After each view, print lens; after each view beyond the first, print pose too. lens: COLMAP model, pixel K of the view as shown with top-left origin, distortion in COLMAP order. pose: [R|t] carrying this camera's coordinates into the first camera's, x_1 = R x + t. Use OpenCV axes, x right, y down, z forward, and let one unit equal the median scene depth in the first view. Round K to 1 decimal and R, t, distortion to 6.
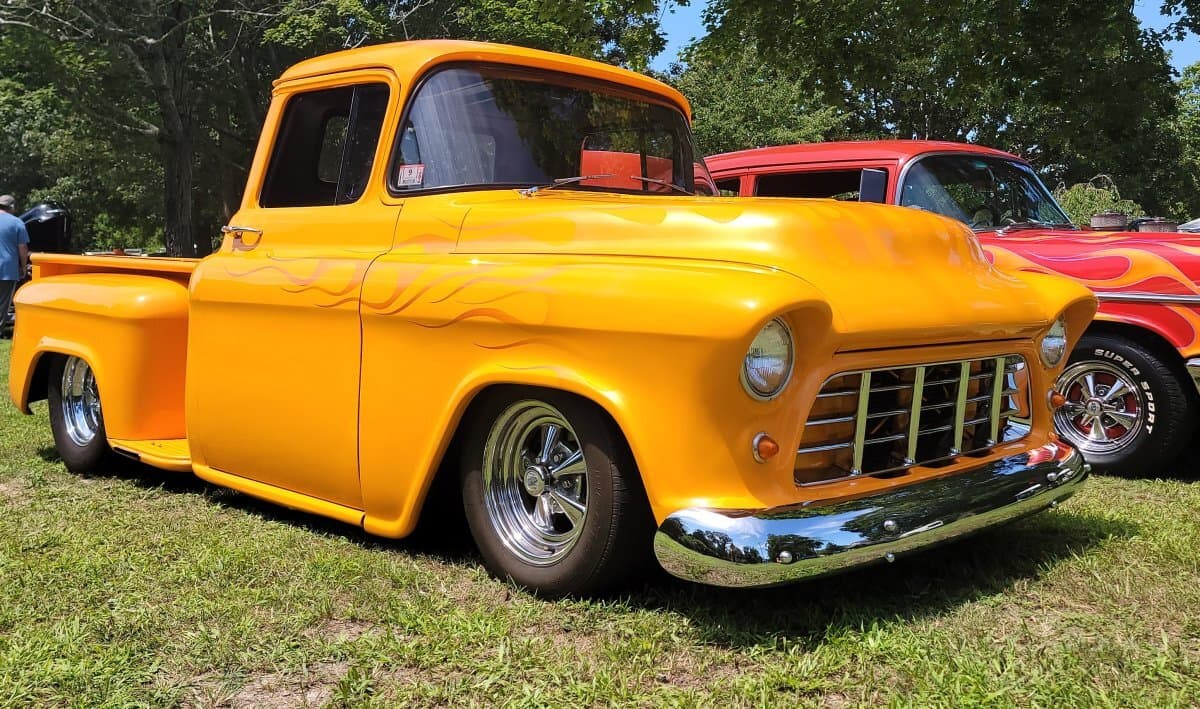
lens RADIAL K [[1168.3, 0, 566.4], [0, 1168.3, 270.3], [0, 0, 1]] dist [0.053681, 0.000000]
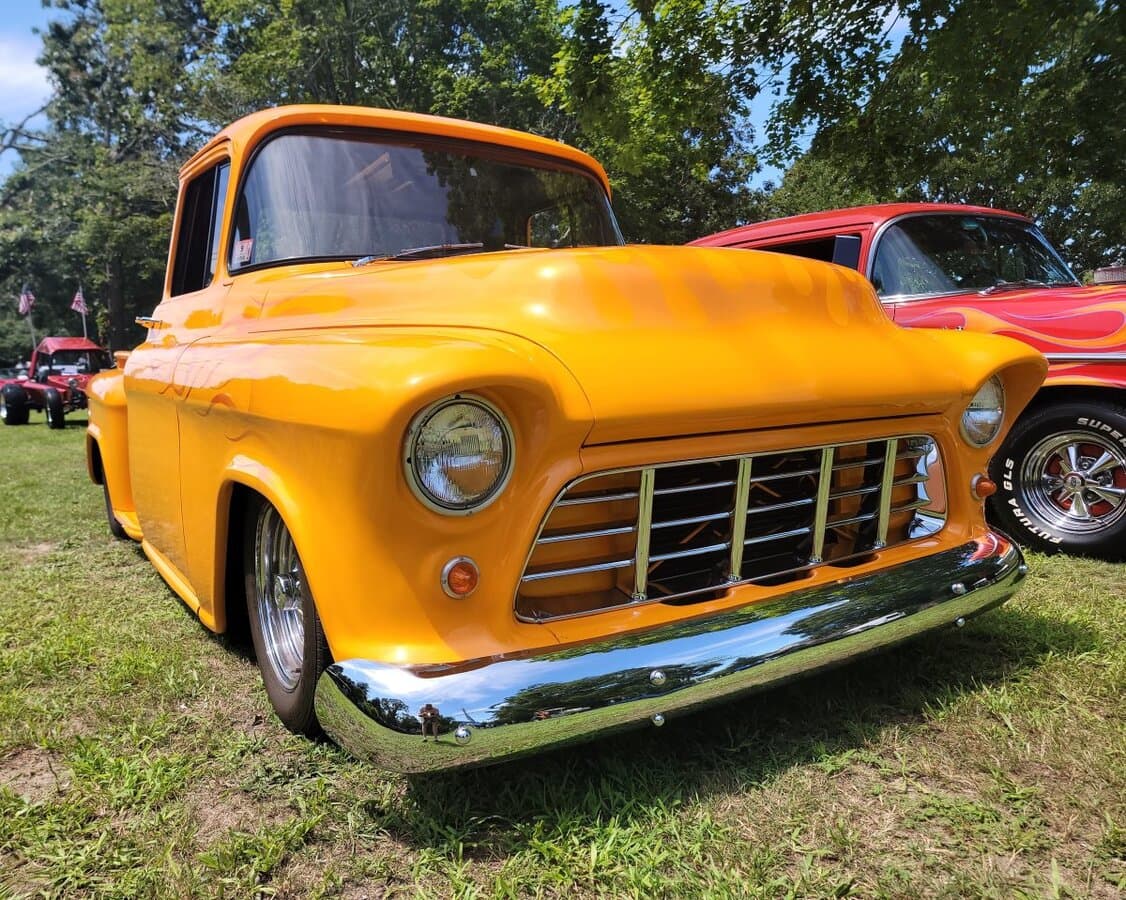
lens RADIAL K [[839.6, 0, 514.4], [0, 839.6, 454.0], [0, 0, 1]] dist [0.041556, -0.024732]
pose [[0.974586, -0.006162, -0.223930, 0.240137], [0.031597, 0.993410, 0.110177, 0.013063], [0.221775, -0.114452, 0.968358, 0.380726]]
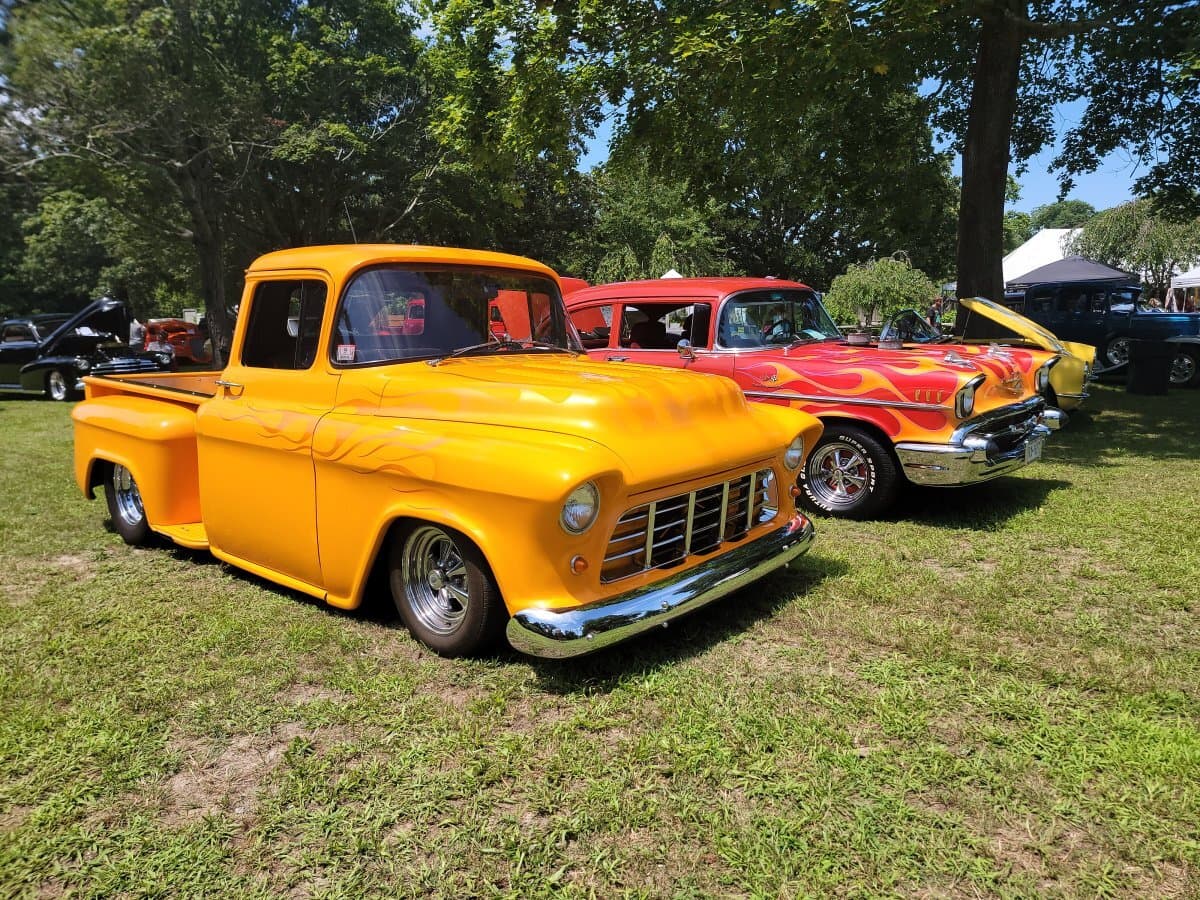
lens RADIAL K [[852.0, 0, 601.3], [0, 852.0, 446.9], [0, 0, 1]] dist [0.053781, -0.036783]
pose [[0.996233, -0.033896, 0.079819, 0.086510], [0.021074, 0.987483, 0.156313, -0.127115], [-0.084118, -0.154042, 0.984477, -0.045325]]
